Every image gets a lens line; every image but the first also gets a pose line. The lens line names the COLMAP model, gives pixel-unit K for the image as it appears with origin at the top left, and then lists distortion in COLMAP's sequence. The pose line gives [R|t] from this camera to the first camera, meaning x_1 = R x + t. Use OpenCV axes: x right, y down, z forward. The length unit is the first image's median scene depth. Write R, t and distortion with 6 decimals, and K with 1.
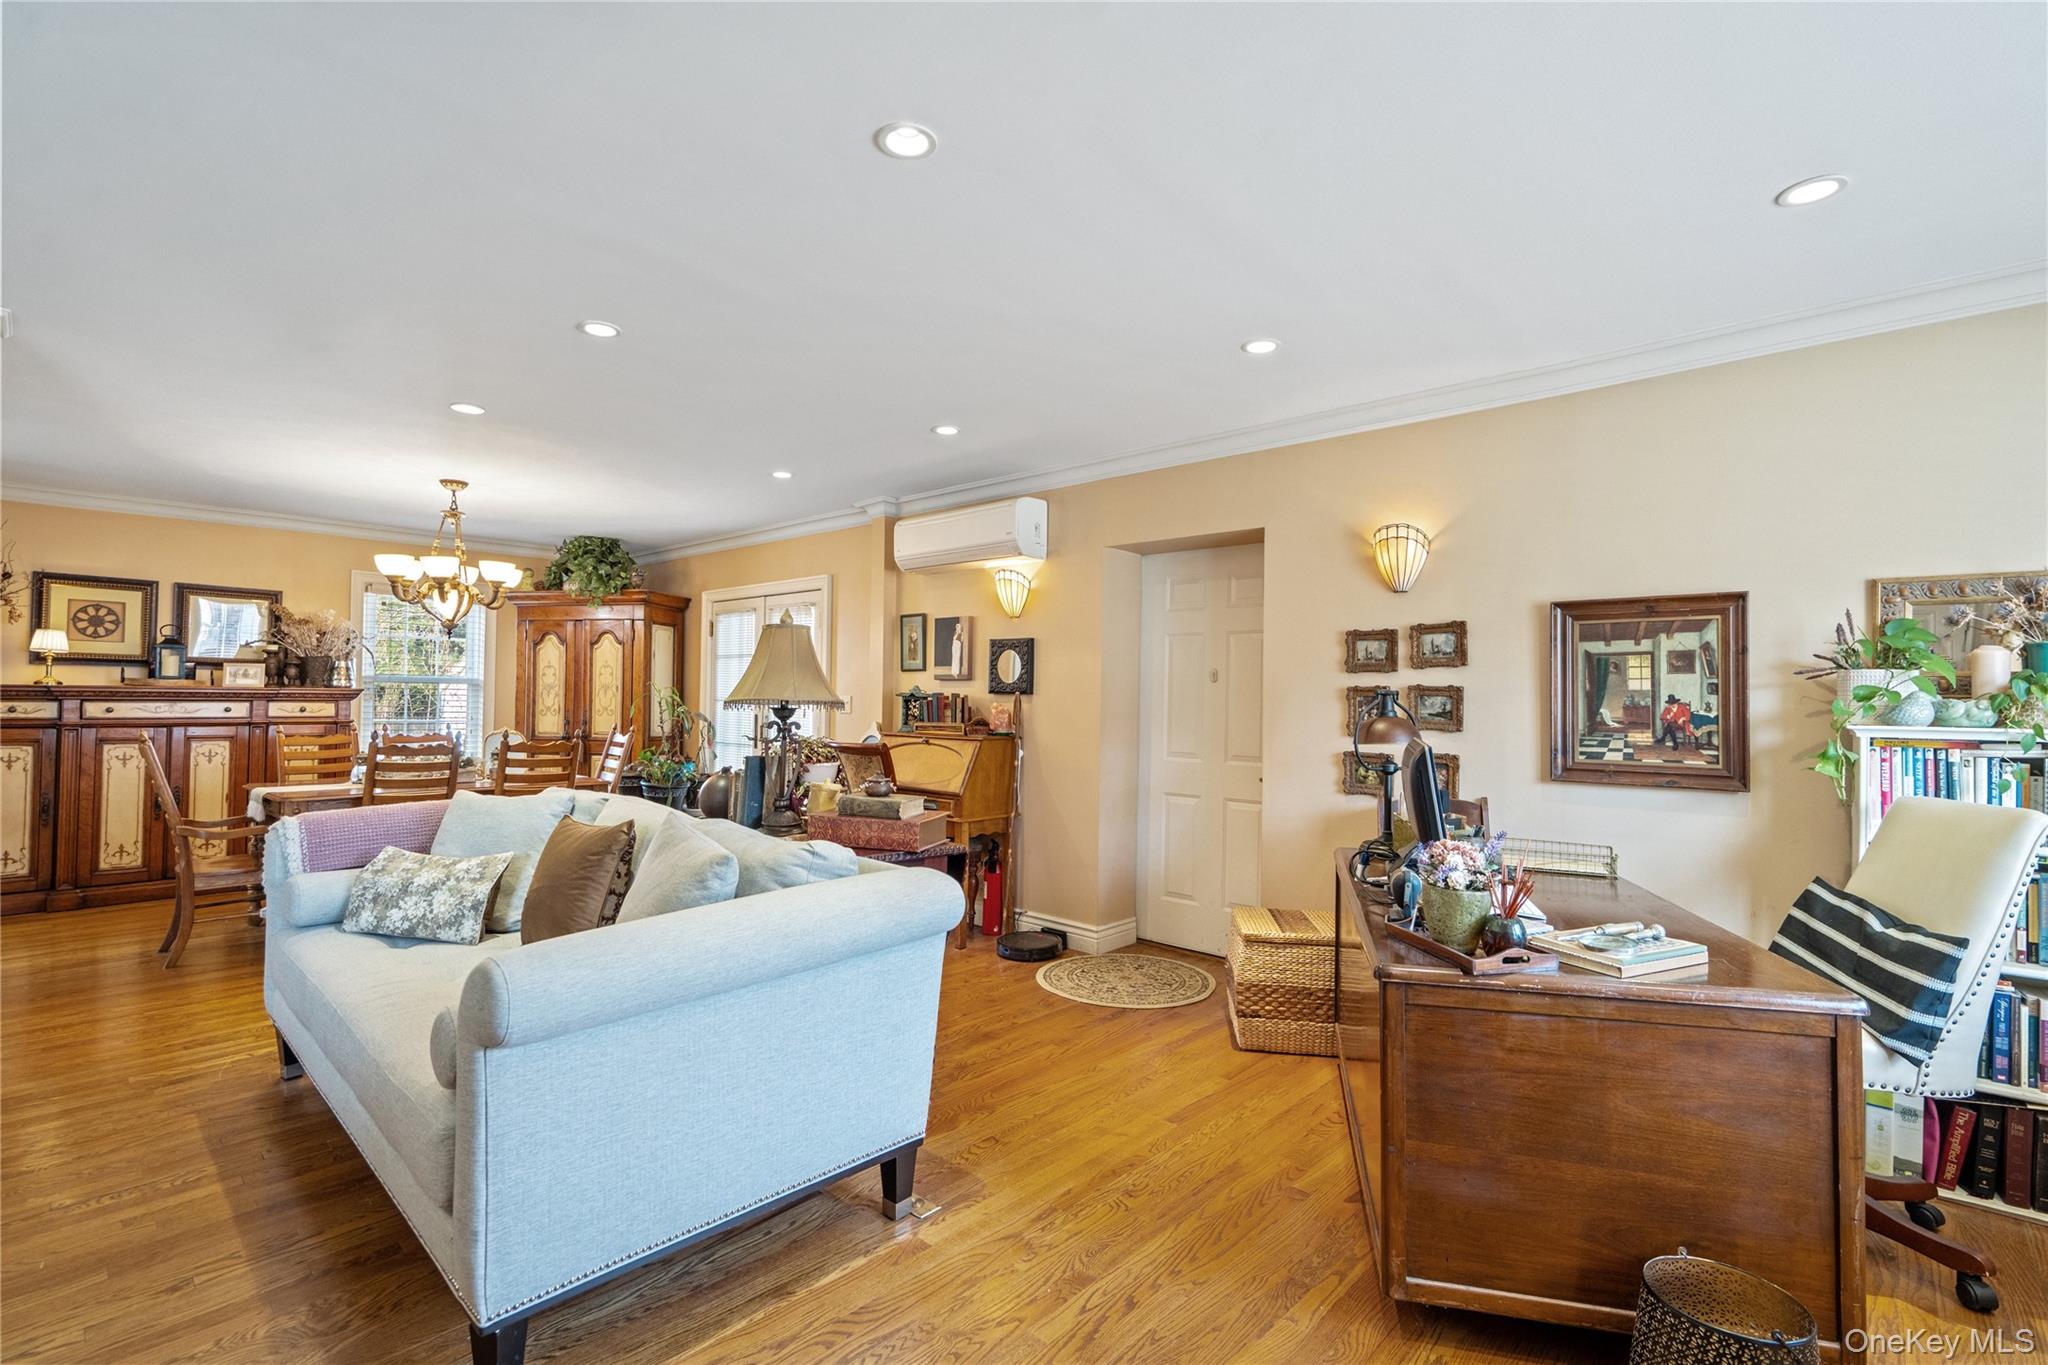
lens RADIAL K [[949.0, 0, 1033.1], [0, 949.0, 688.1], [0, 0, 1]] dist [-0.006351, 0.005016]
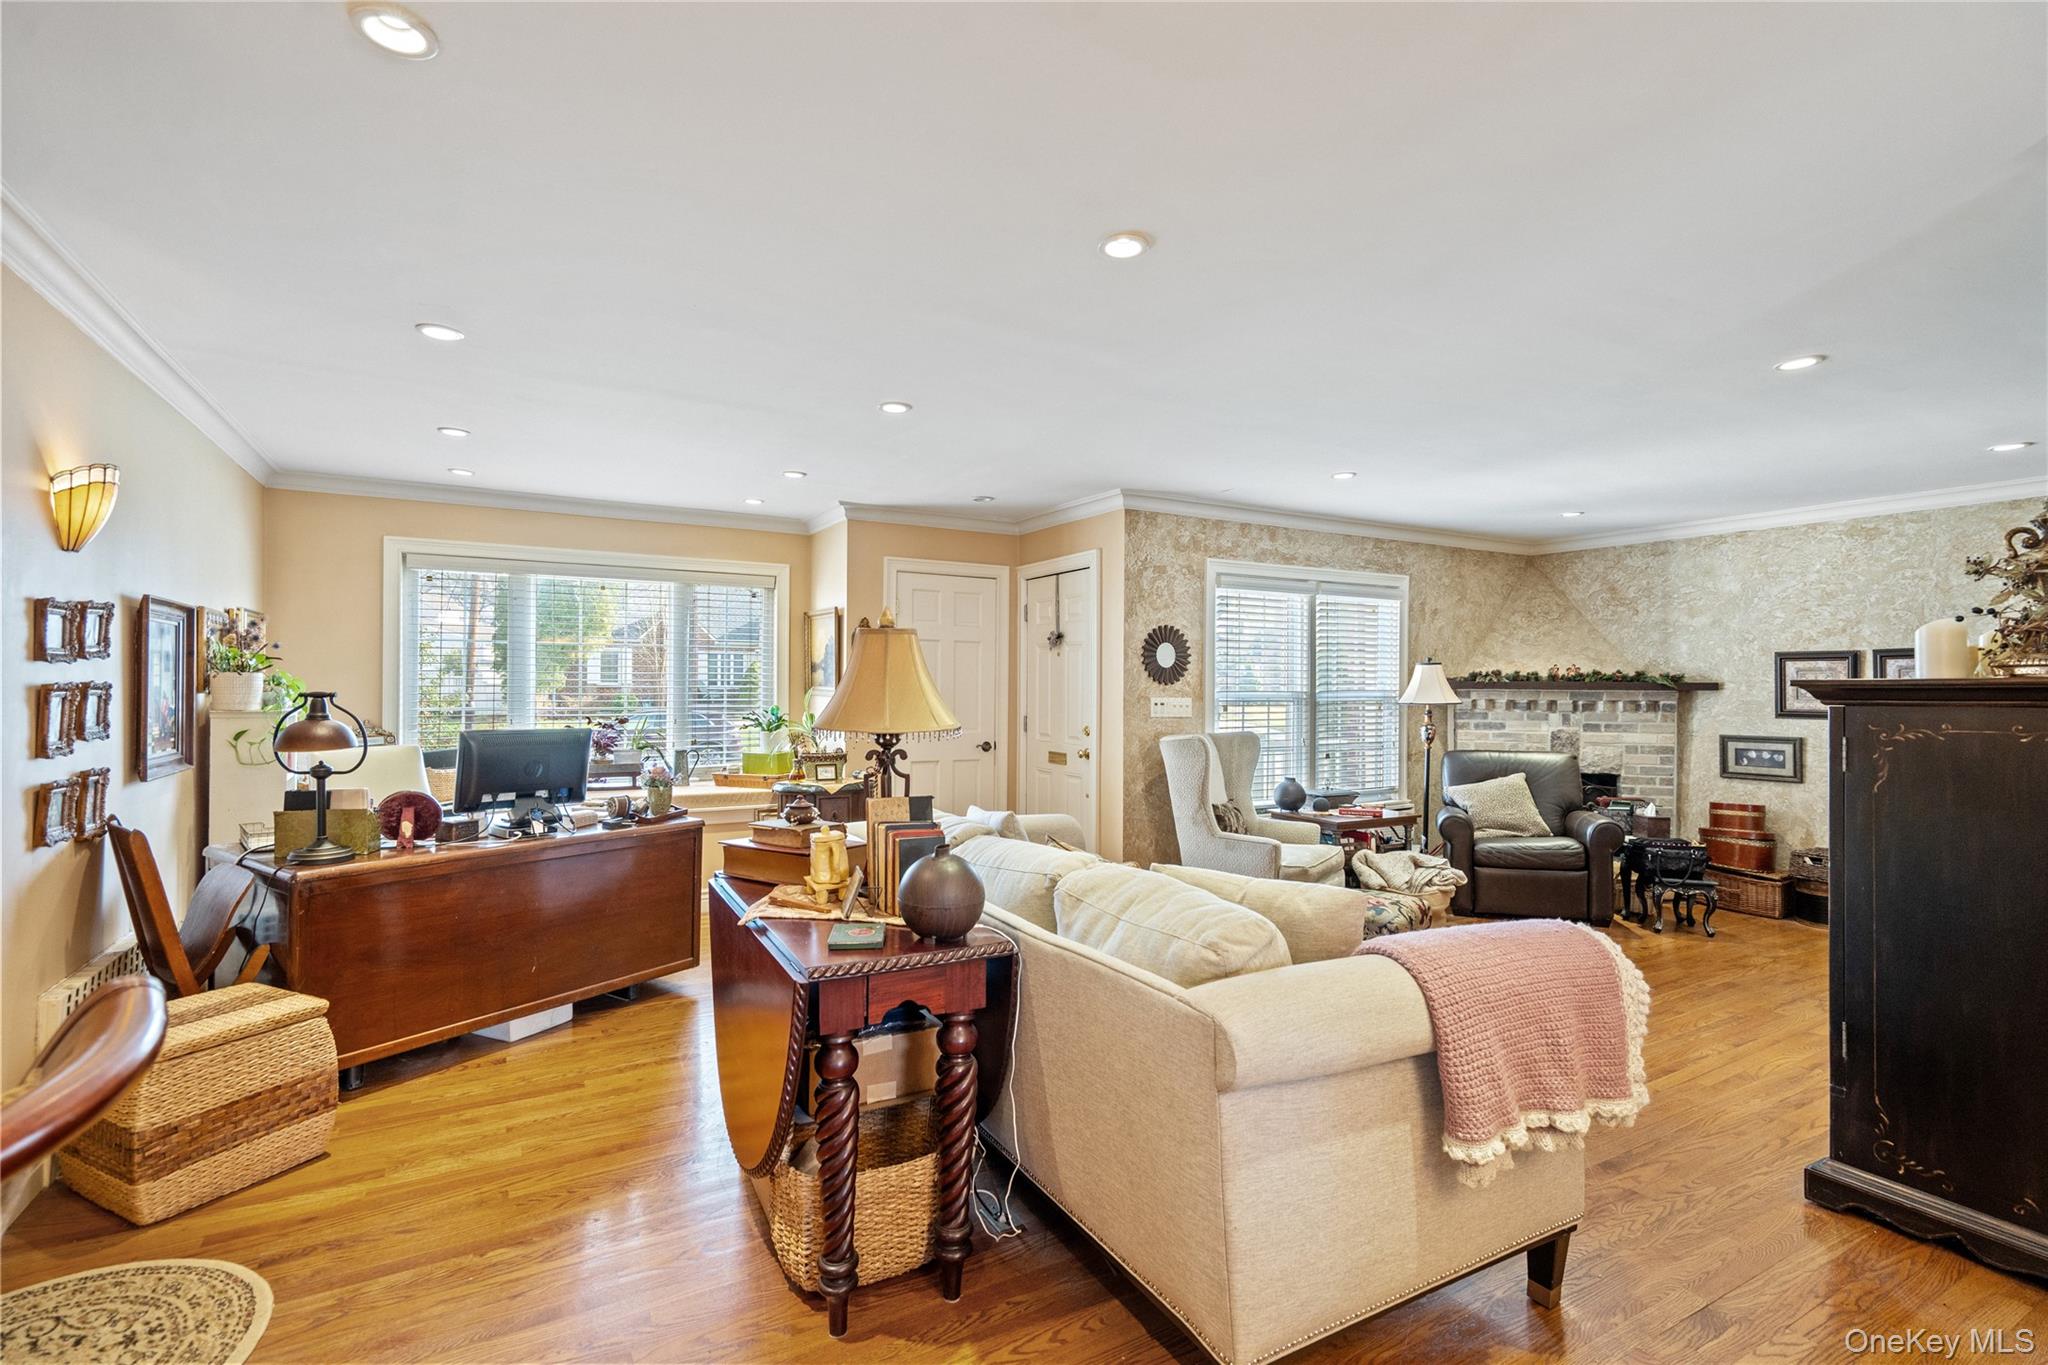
lens RADIAL K [[949.0, 0, 1003.3], [0, 949.0, 689.8], [0, 0, 1]] dist [-0.006351, 0.005016]
pose [[-0.949255, -0.023084, 0.313659, -0.353754], [-0.026421, 0.999630, -0.006392, -0.006764], [-0.313396, -0.014355, -0.949514, 1.000868]]
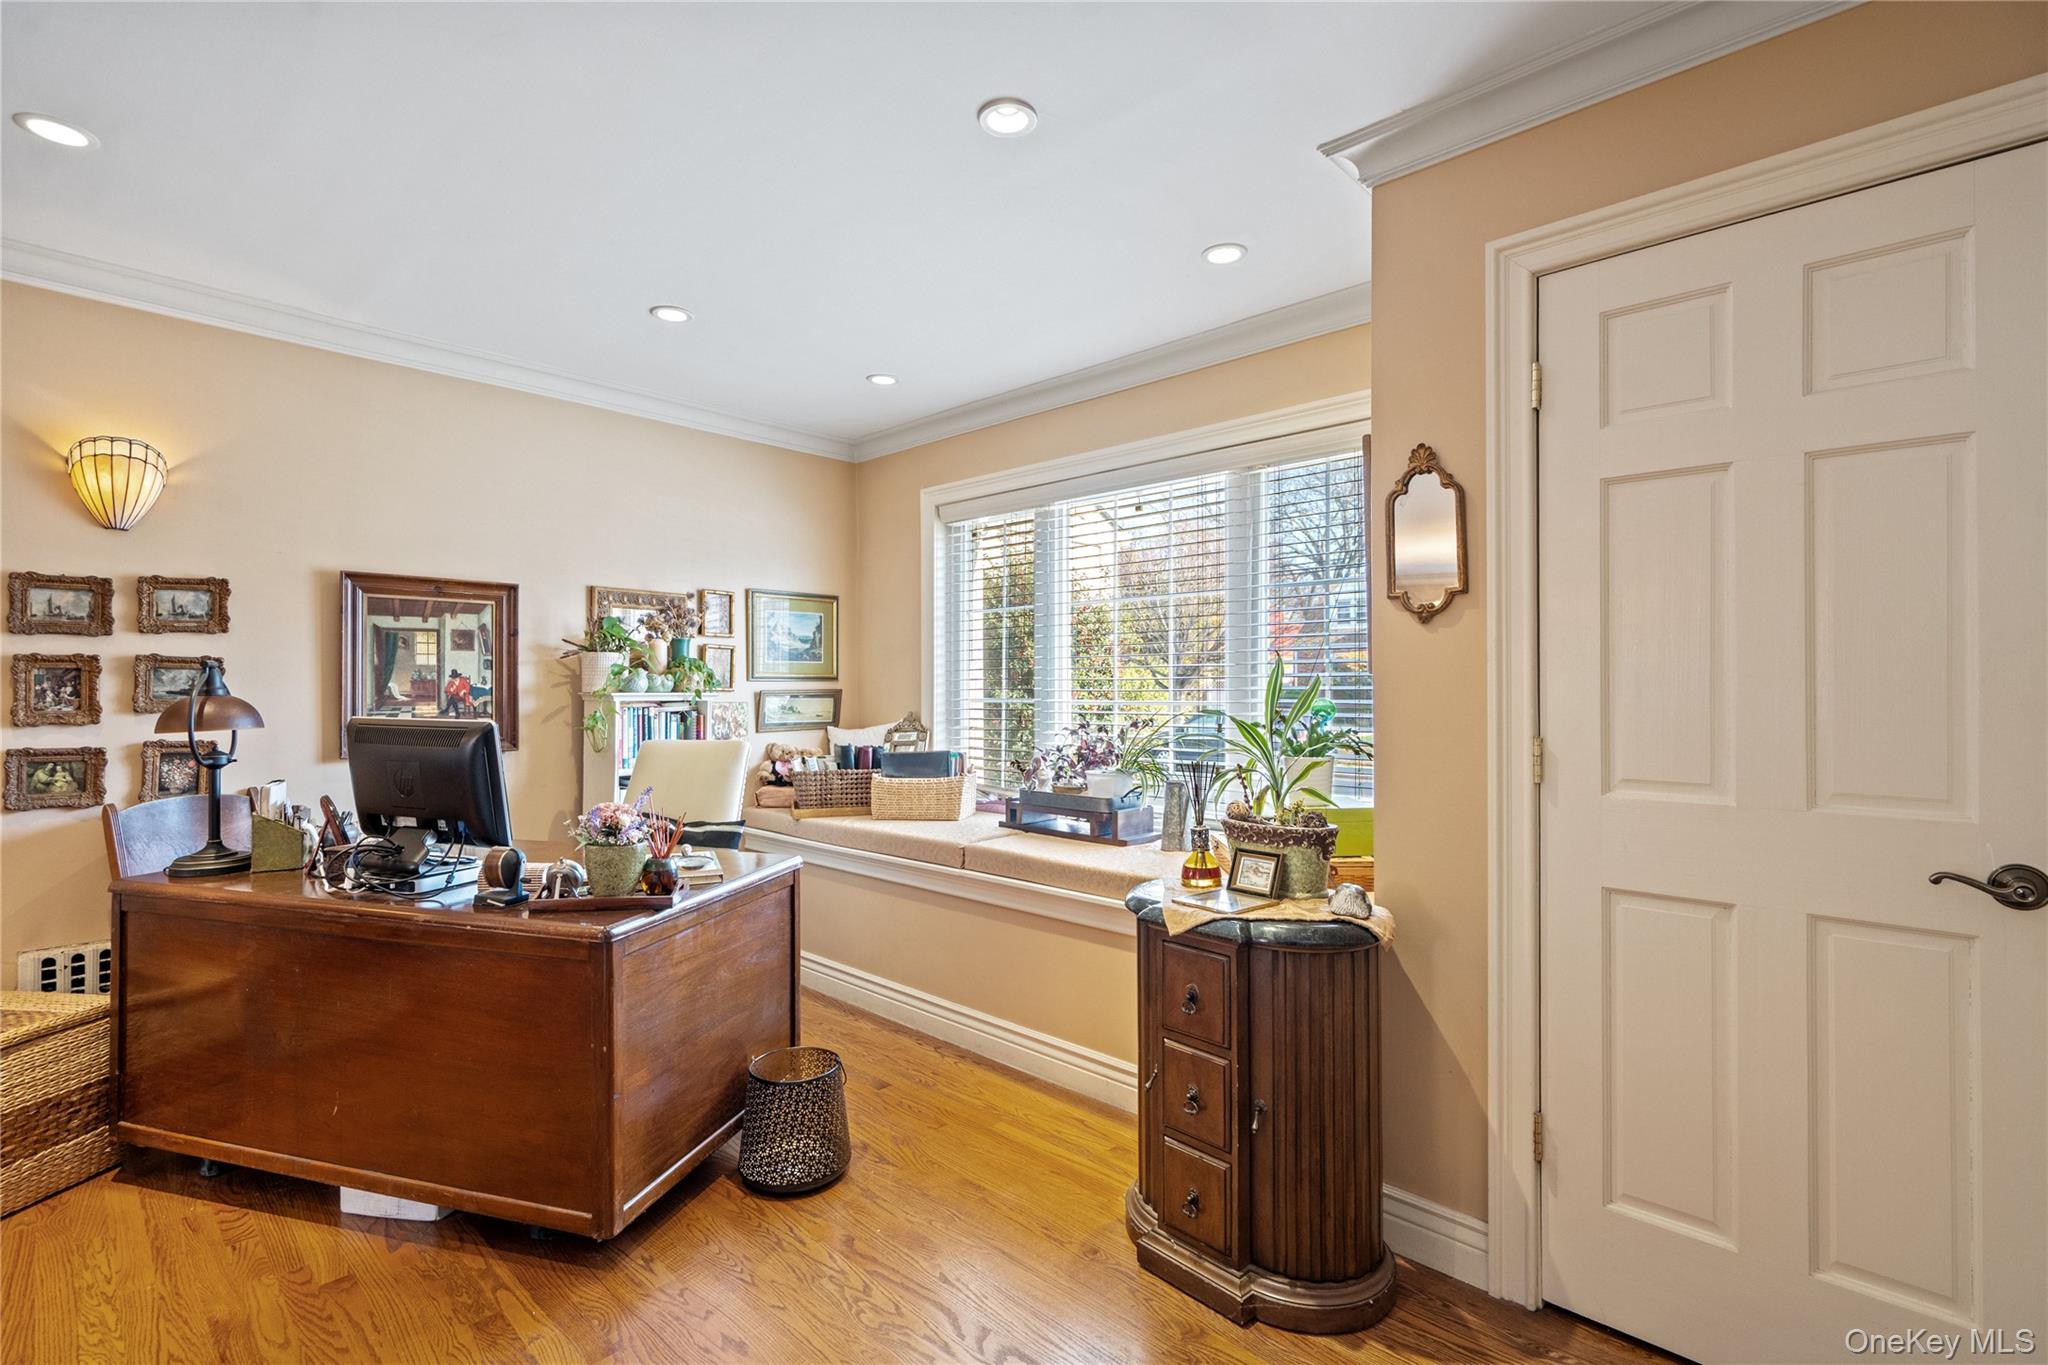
lens RADIAL K [[949.0, 0, 1016.1], [0, 949.0, 667.0], [0, 0, 1]] dist [-0.006351, 0.005016]
pose [[0.021171, 0.007897, 0.999745, -0.236920], [-0.016093, 0.999842, -0.007557, 0.001104], [-0.999646, -0.015929, 0.021295, 0.185780]]
